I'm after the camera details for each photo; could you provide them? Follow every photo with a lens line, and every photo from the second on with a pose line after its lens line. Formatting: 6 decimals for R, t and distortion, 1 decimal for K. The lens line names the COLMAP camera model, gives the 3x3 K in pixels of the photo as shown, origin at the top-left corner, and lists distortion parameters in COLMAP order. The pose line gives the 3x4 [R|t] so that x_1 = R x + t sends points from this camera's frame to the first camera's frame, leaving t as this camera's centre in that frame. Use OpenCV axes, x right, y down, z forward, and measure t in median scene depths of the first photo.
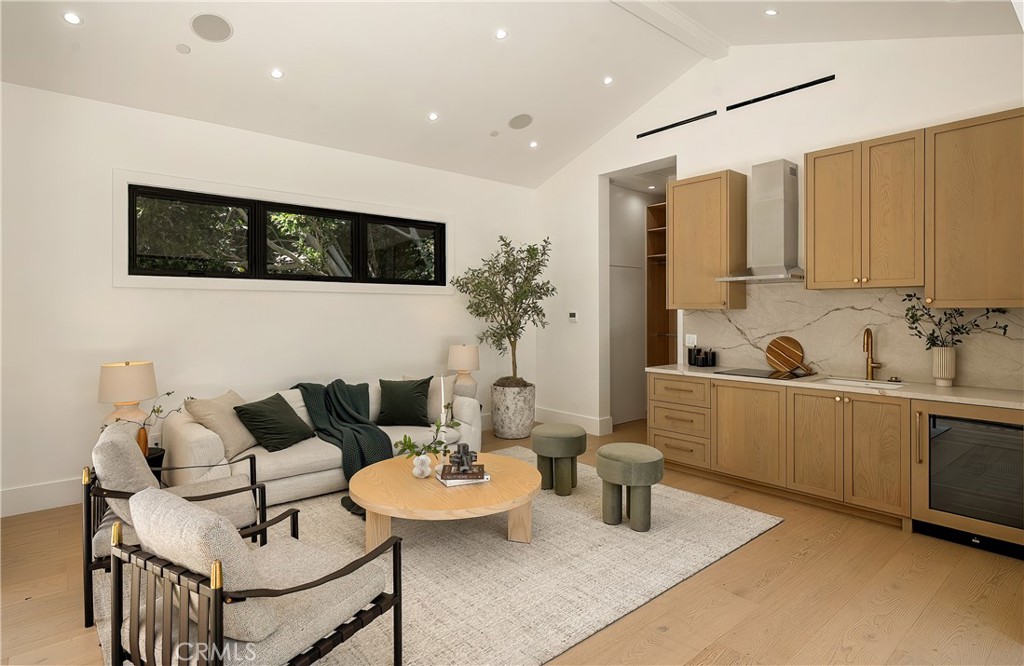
lens RADIAL K [[531.0, 0, 508.5], [0, 531.0, 318.0], [0, 0, 1]] dist [-0.001155, 0.000812]
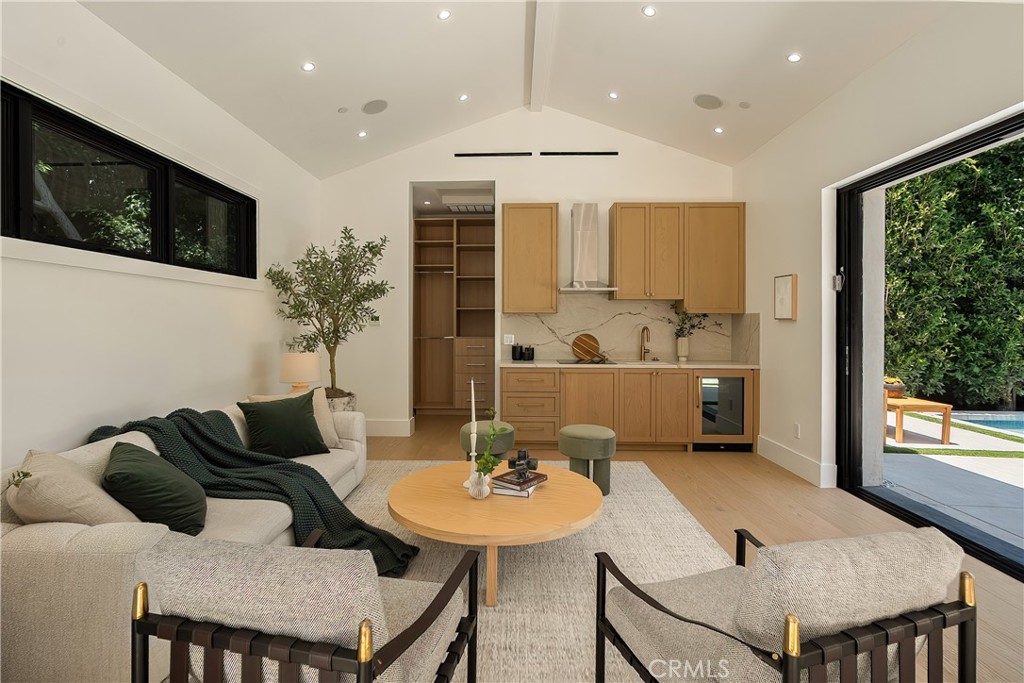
lens RADIAL K [[479.3, 0, 497.3], [0, 479.3, 326.2], [0, 0, 1]] dist [-0.008831, 0.001793]
pose [[0.676092, -0.001323, 0.736816, -0.479119], [0.005689, 0.999978, -0.003424, 0.016716], [-0.736796, 0.006507, 0.676084, 0.304573]]
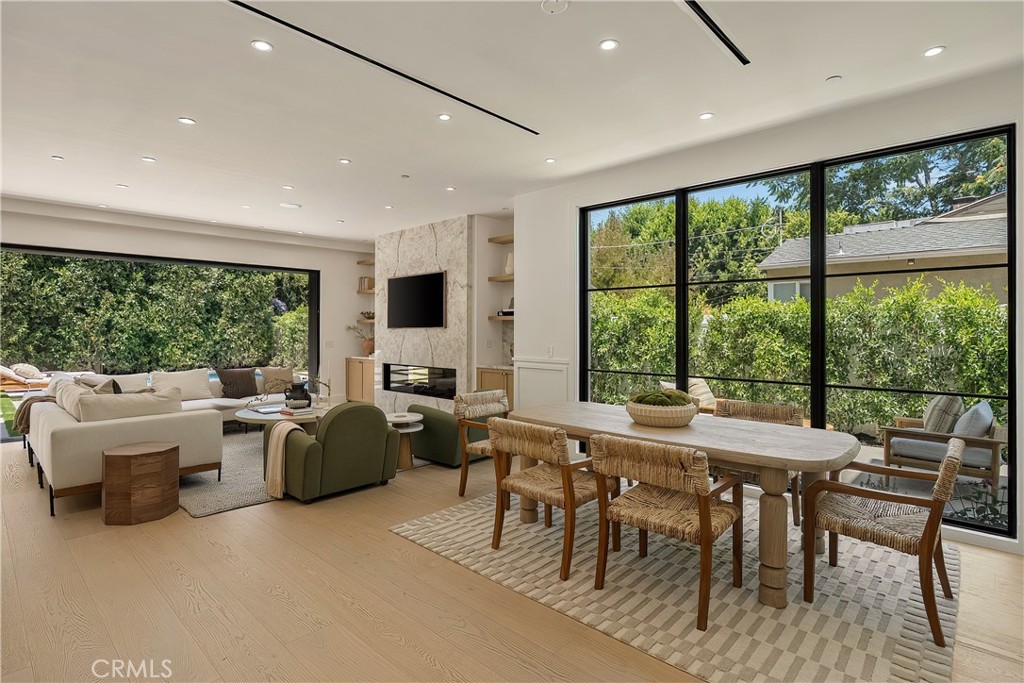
lens RADIAL K [[513.0, 0, 499.7], [0, 513.0, 328.1], [0, 0, 1]] dist [-0.006935, 0.002278]
pose [[-0.104966, 0.004422, 0.994466, -1.611640], [0.016376, 0.999862, -0.002718, 0.043599], [-0.994341, 0.016000, -0.105024, -2.082629]]
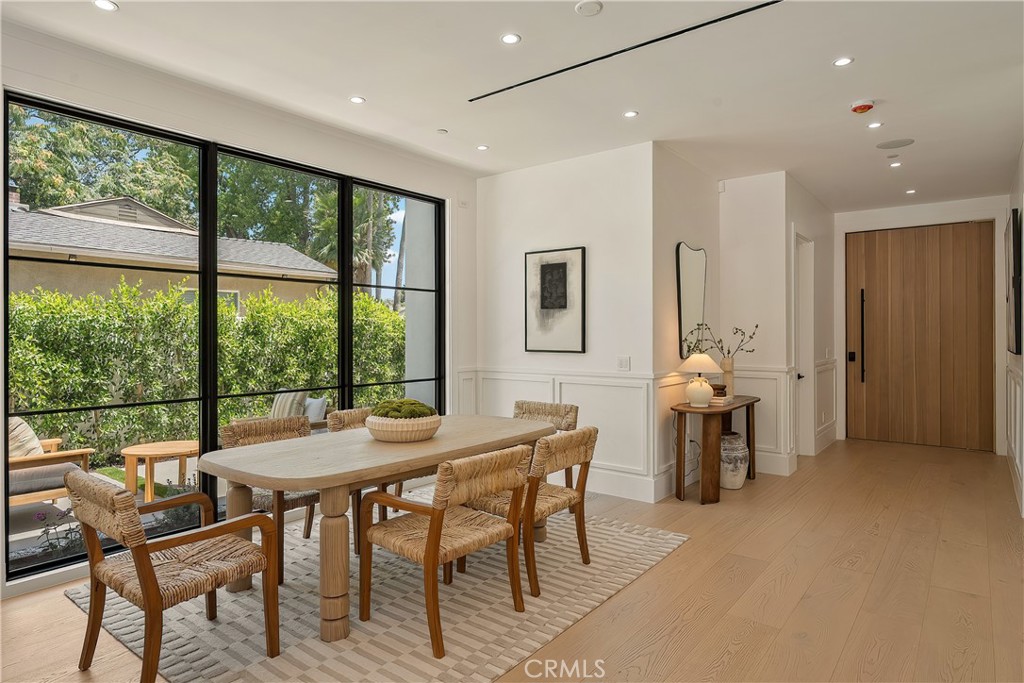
lens RADIAL K [[587.4, 0, 519.1], [0, 587.4, 334.1], [0, 0, 1]] dist [-0.003201, 0.001992]
pose [[-0.977938, 0.004335, -0.208852, -0.944171], [0.000717, 0.999848, 0.017393, 0.035407], [0.208896, 0.016859, -0.977793, -1.650228]]
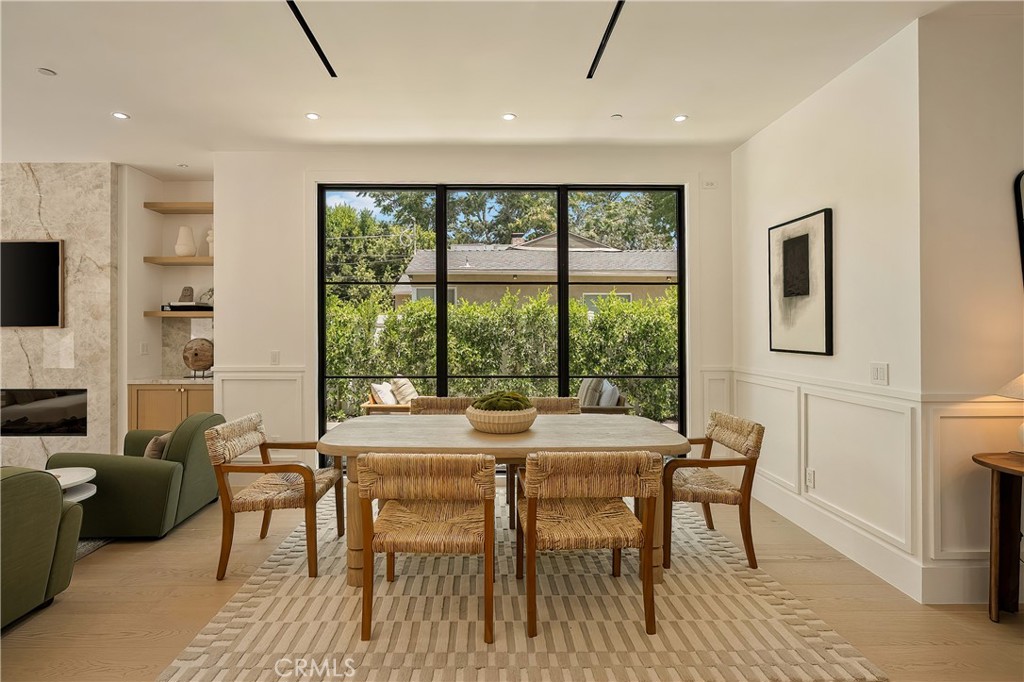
lens RADIAL K [[498.9, 0, 490.7], [0, 498.9, 327.3], [0, 0, 1]] dist [-0.012180, 0.002739]
pose [[-0.770421, 0.005562, 0.637511, -1.342837], [0.013559, 0.999879, 0.007663, 0.040024], [-0.637391, 0.014548, -0.770403, -1.879583]]
